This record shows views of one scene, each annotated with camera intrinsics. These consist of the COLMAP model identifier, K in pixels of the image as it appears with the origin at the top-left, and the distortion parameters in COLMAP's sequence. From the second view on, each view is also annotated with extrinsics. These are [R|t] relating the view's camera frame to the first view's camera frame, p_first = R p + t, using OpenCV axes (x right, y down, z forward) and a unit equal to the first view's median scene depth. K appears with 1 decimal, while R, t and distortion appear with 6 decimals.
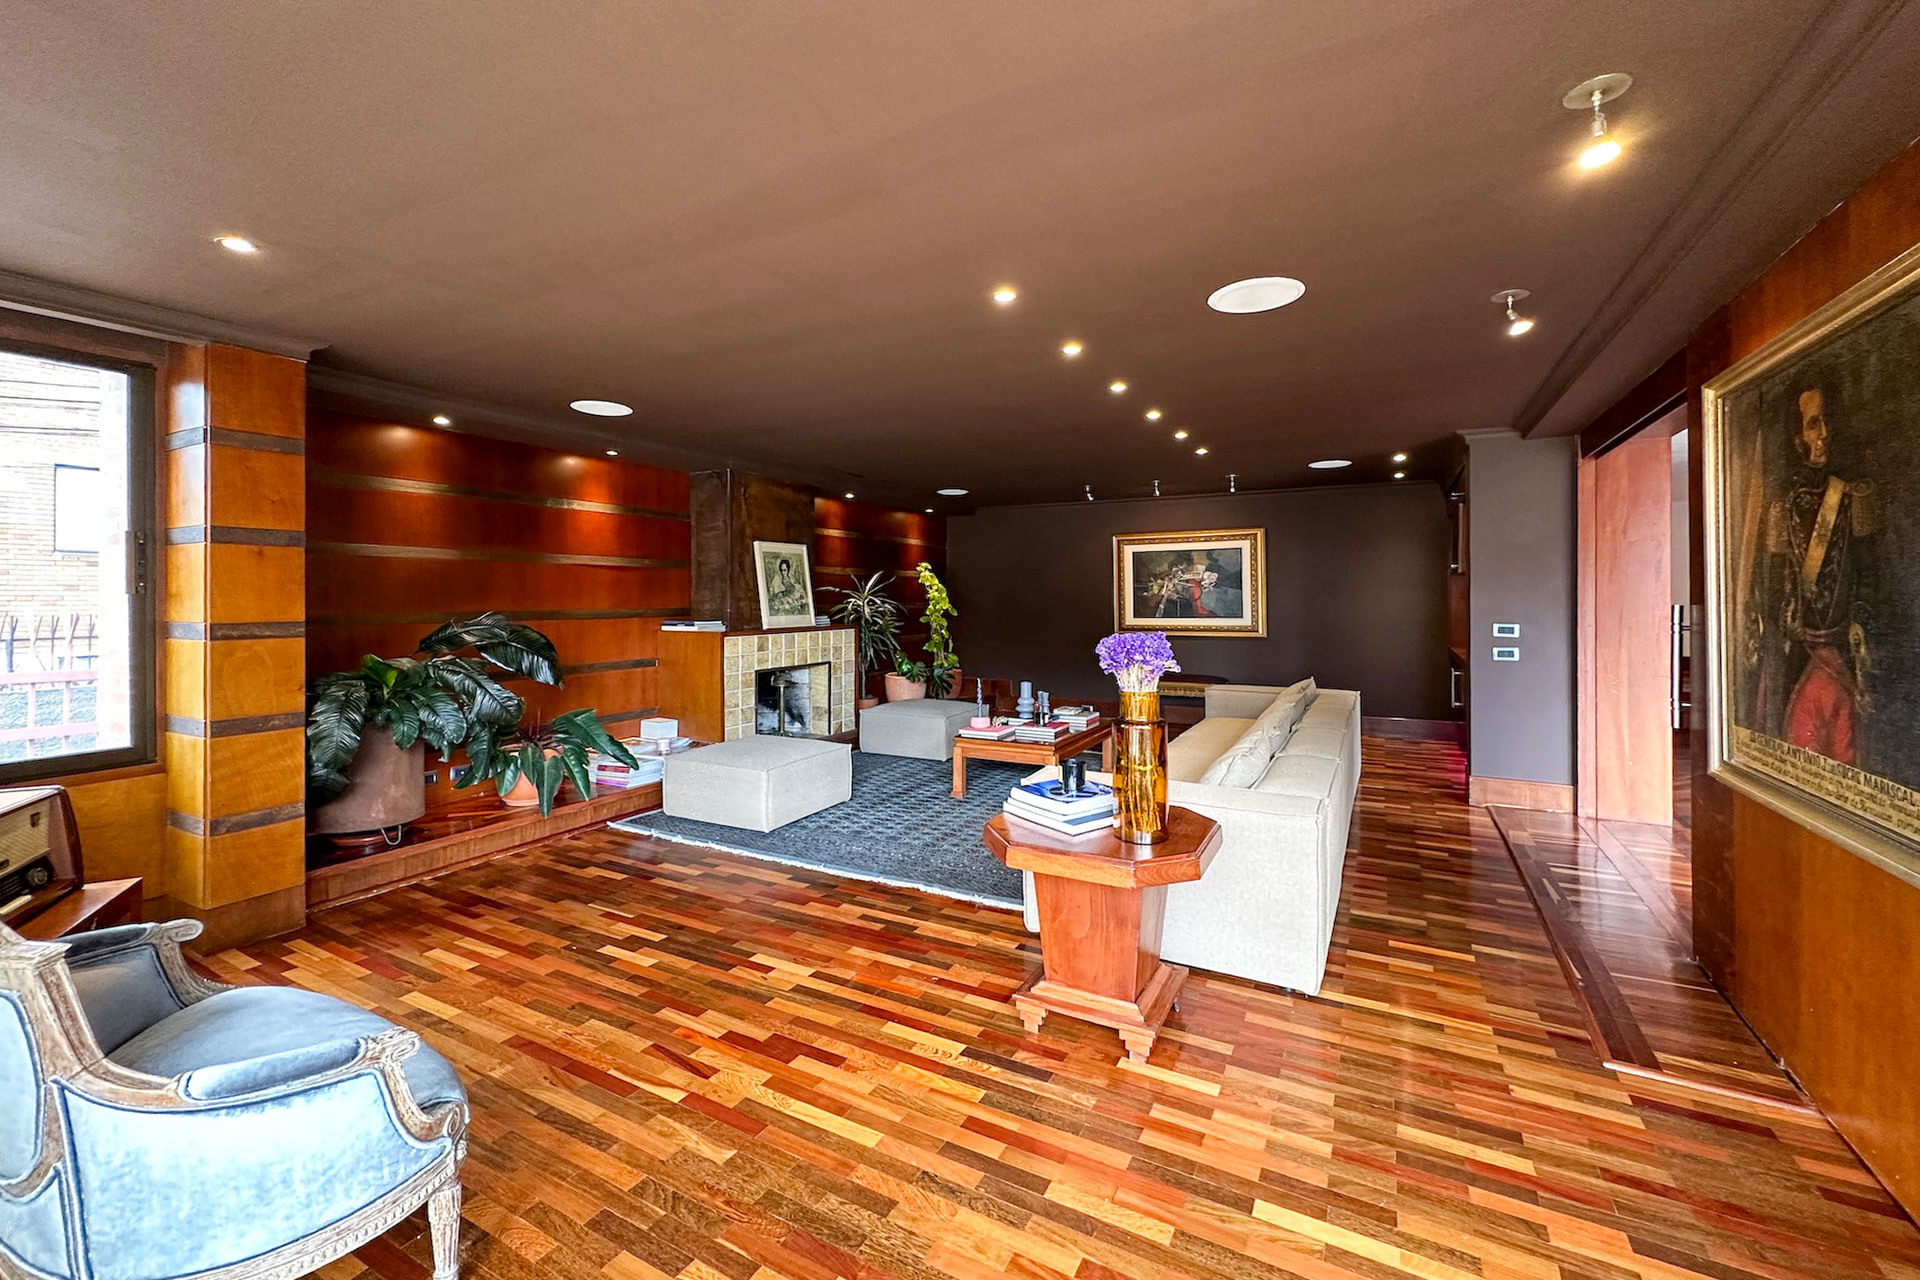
lens RADIAL K [[786.7, 0, 970.8], [0, 786.7, 594.6], [0, 0, 1]] dist [-0.003668, 0.001556]
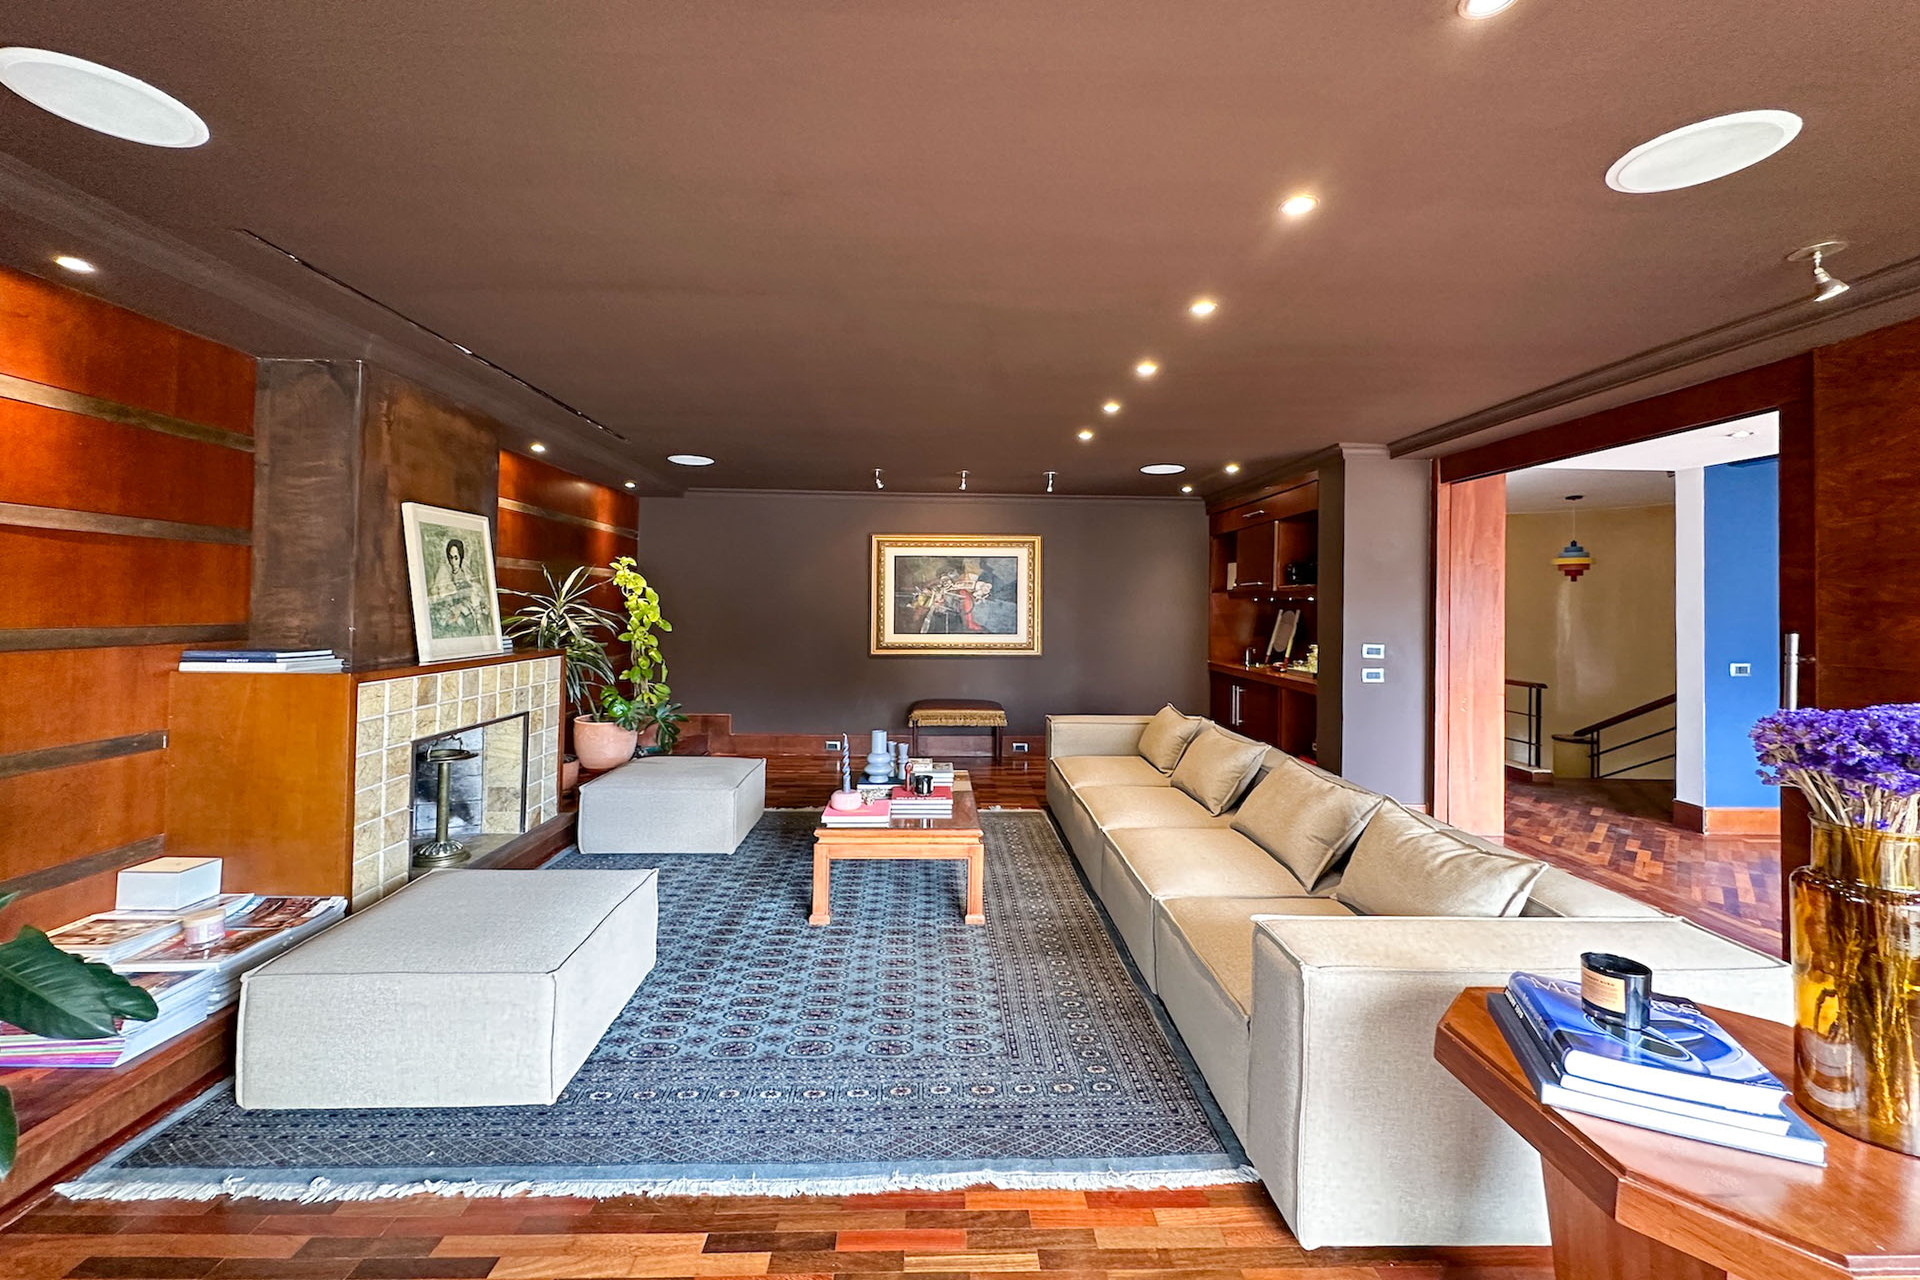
lens RADIAL K [[786.7, 0, 968.1], [0, 786.7, 590.7], [0, 0, 1]] dist [-0.003668, 0.001556]
pose [[0.868553, 0.023947, 0.495017, -0.201681], [-0.016723, 0.999679, -0.019019, -0.002523], [-0.495313, 0.008241, 0.868675, 0.327558]]
